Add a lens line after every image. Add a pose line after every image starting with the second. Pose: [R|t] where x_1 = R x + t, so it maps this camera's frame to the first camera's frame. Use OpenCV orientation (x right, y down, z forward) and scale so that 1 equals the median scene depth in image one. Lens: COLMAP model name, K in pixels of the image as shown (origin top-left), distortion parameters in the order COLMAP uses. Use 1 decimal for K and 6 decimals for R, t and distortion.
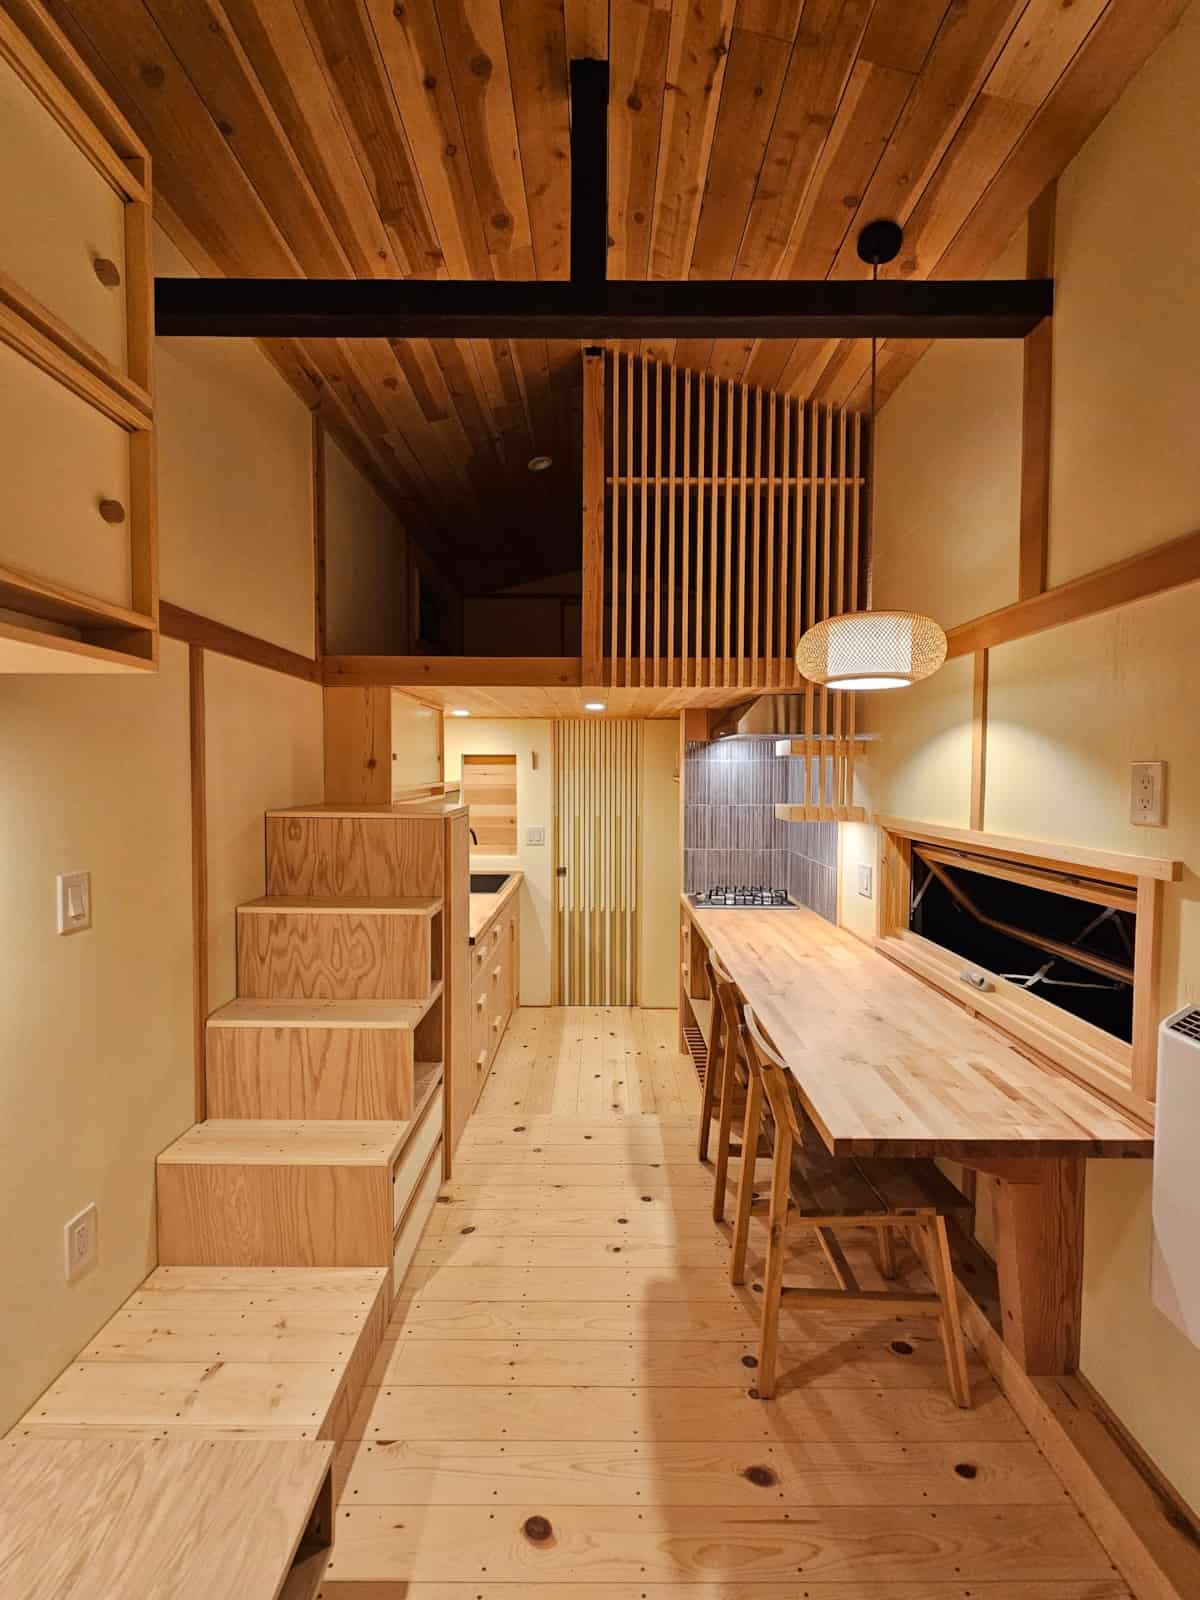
lens RADIAL K [[655.5, 0, 604.0], [0, 655.5, 793.2], [0, 0, 1]] dist [-0.001850, -0.000203]
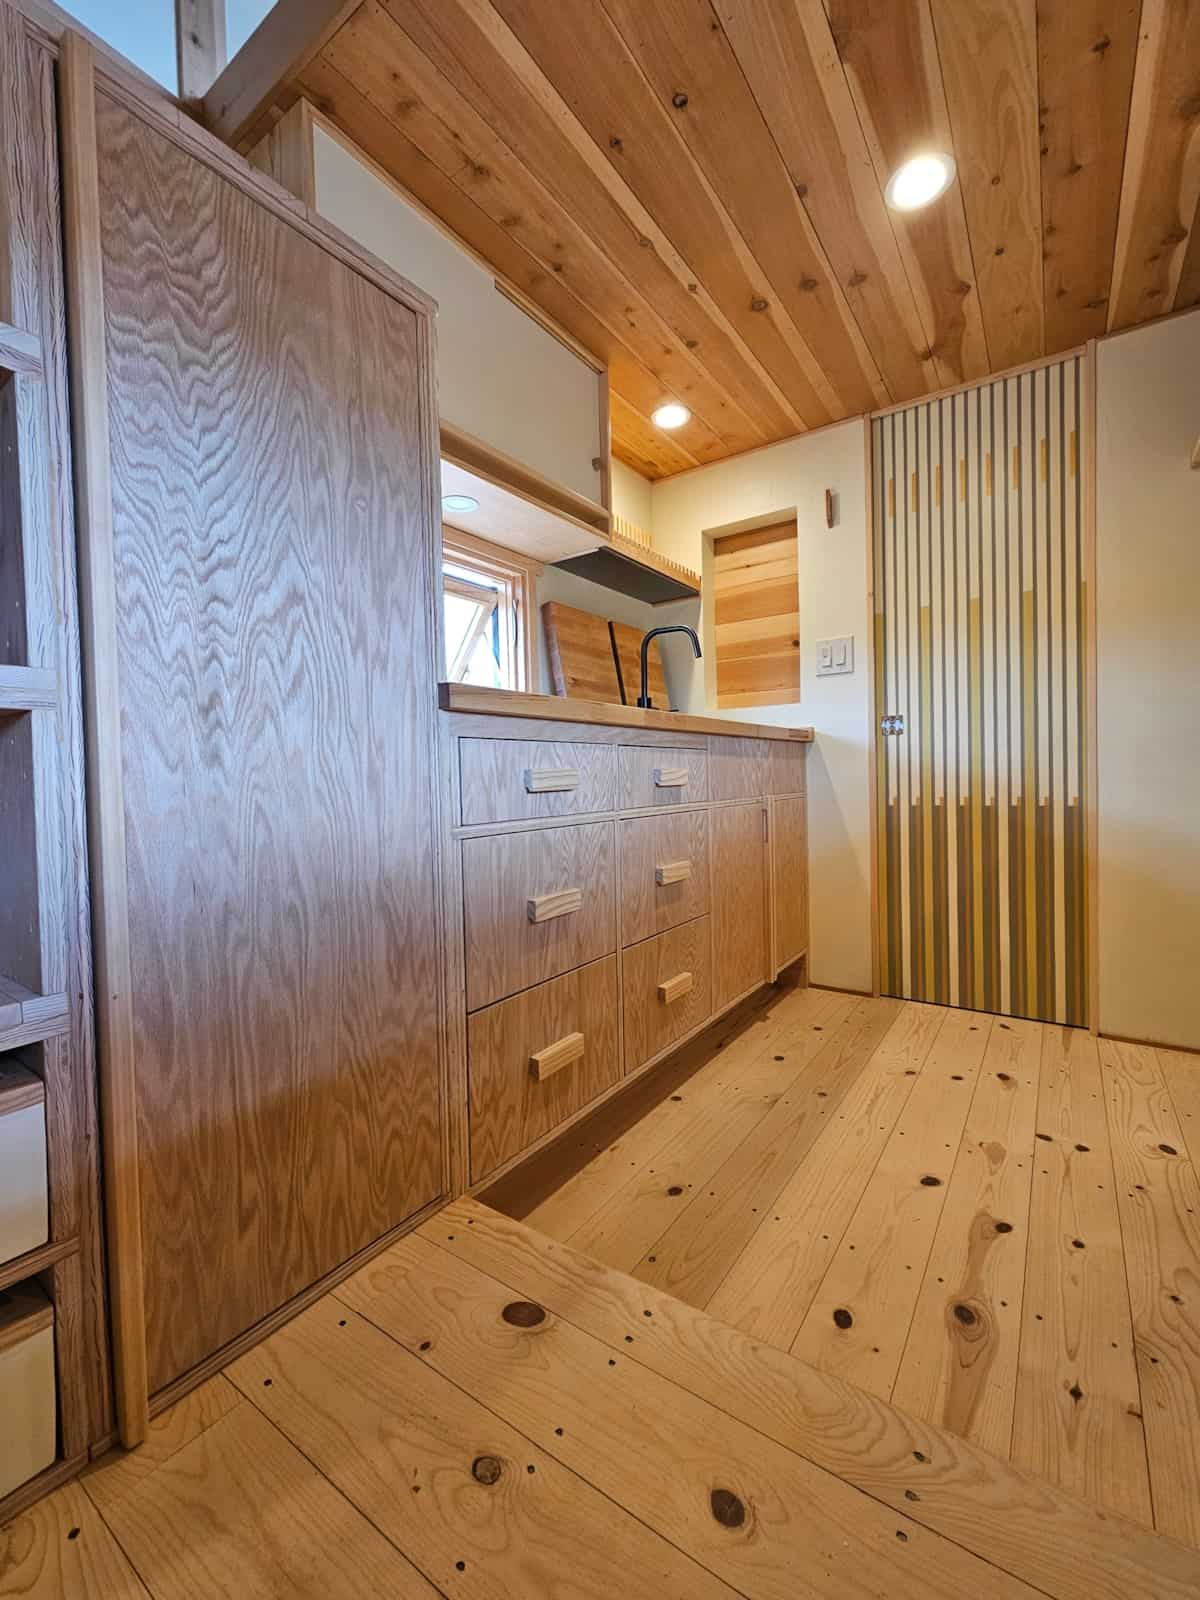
lens RADIAL K [[655.5, 0, 604.0], [0, 655.5, 793.2], [0, 0, 1]] dist [-0.001850, -0.000203]
pose [[0.819273, -0.008997, -0.573332, 0.083833], [0.006281, 0.999958, -0.006717, 0.365289], [0.573369, 0.001901, 0.819295, 0.998575]]
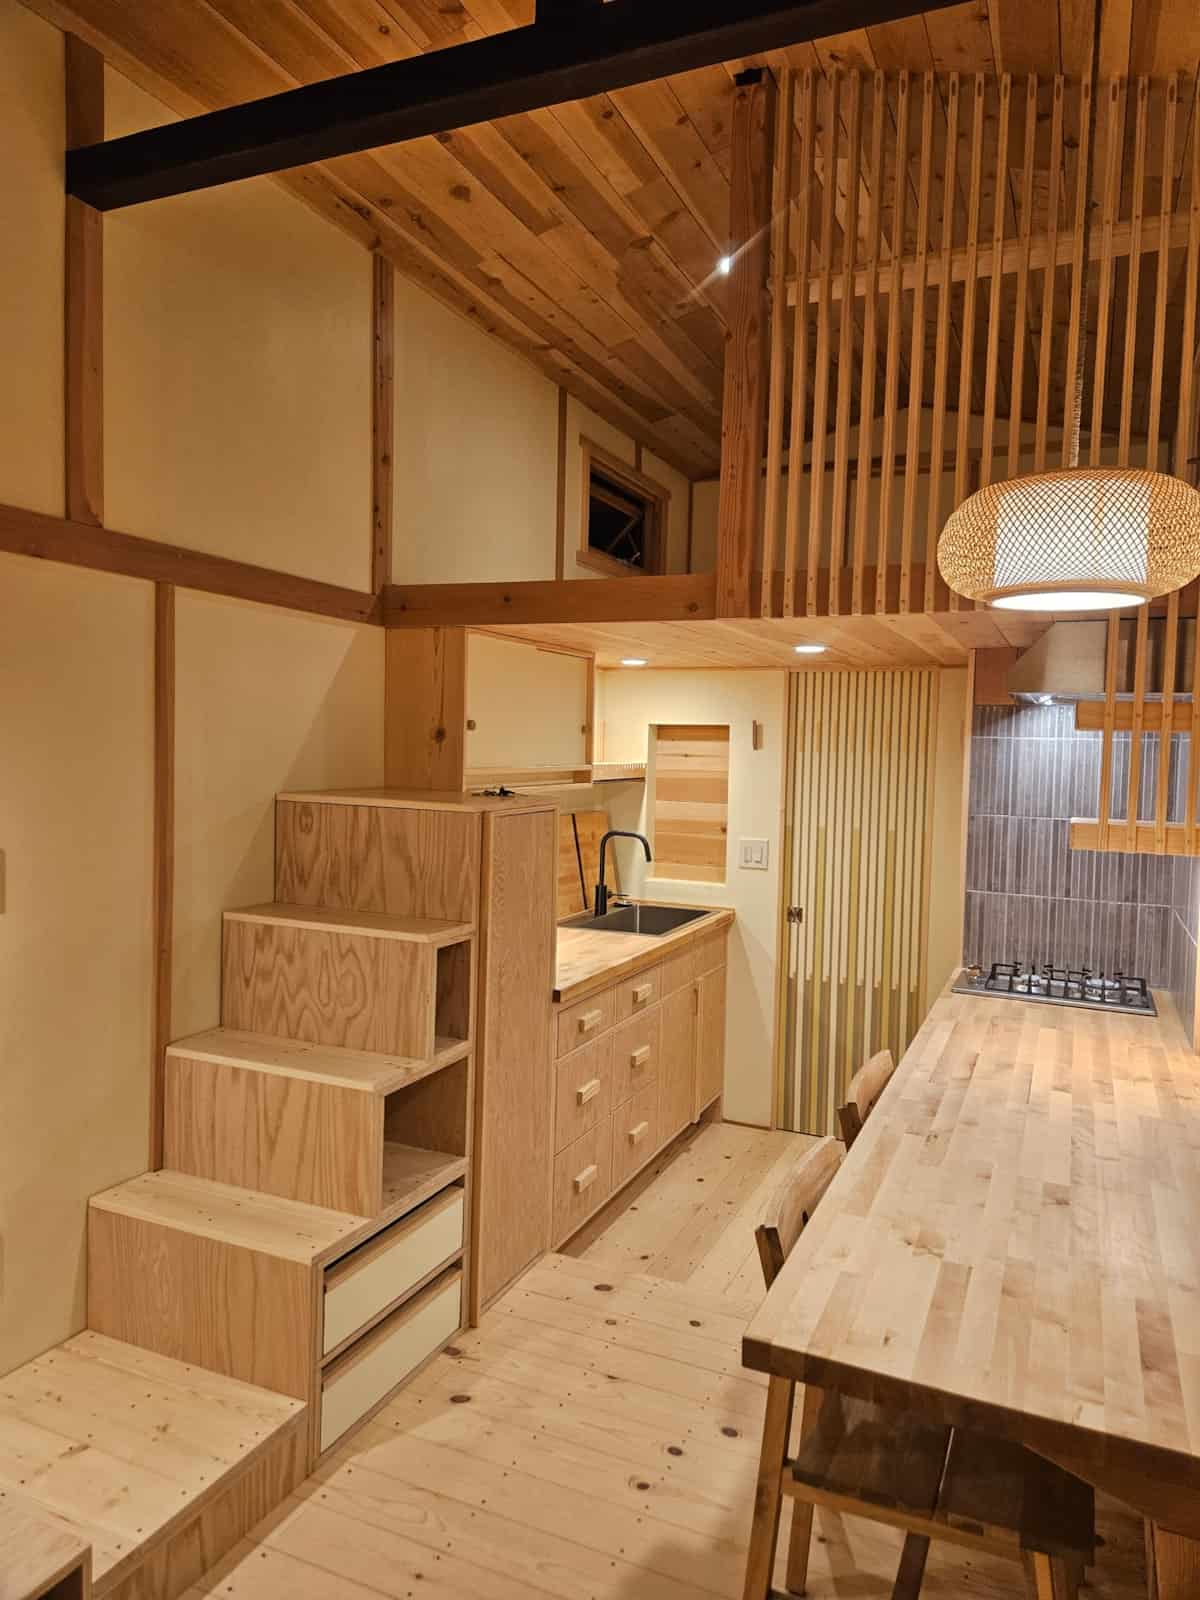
lens RADIAL K [[1069.0, 0, 606.1], [0, 1069.0, 796.1], [0, 0, 1]] dist [0.068833, -0.058659]
pose [[0.913027, 0.038136, -0.406113, 0.381160], [-0.035730, 0.999270, 0.013508, 0.000111], [0.406332, 0.002177, 0.913723, -0.002095]]
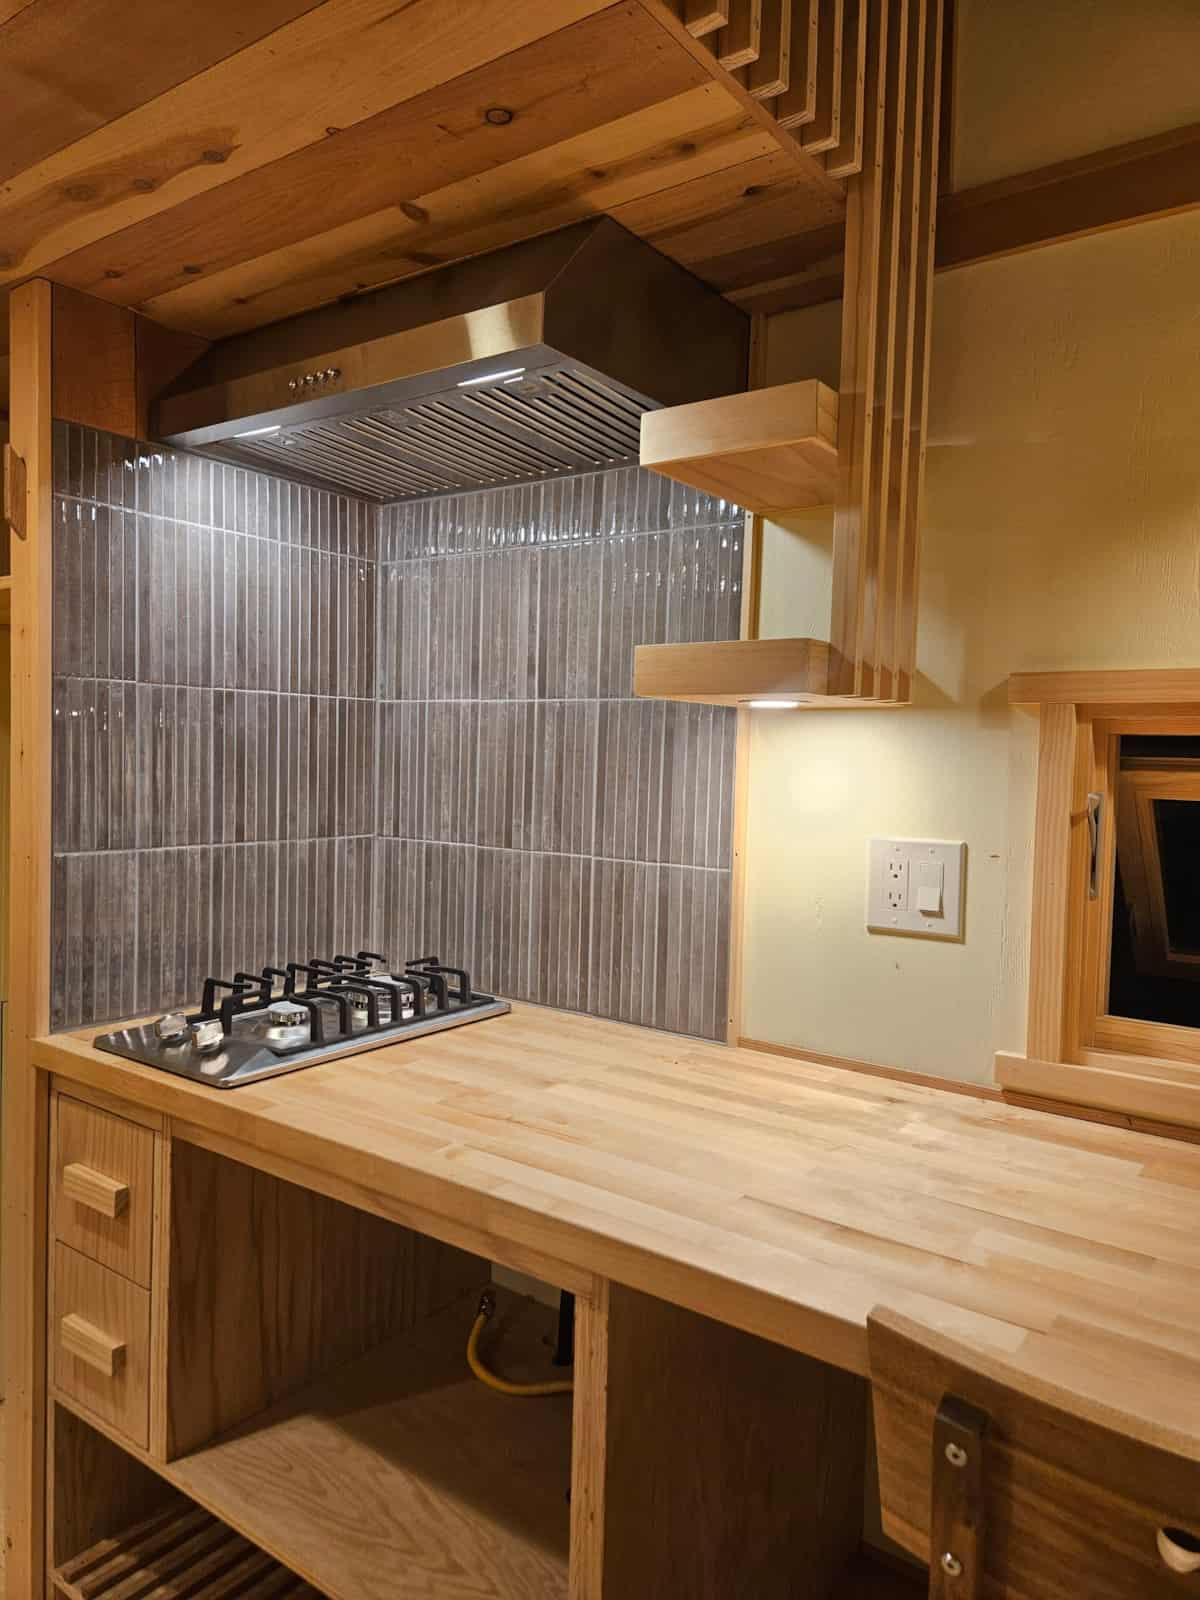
lens RADIAL K [[1069.0, 0, 606.1], [0, 1069.0, 796.1], [0, 0, 1]] dist [0.068833, -0.058659]
pose [[0.586319, -0.023803, 0.809730, -0.152840], [0.007047, 0.999680, 0.024284, 0.095284], [-0.810049, -0.008532, 0.586300, 1.039214]]
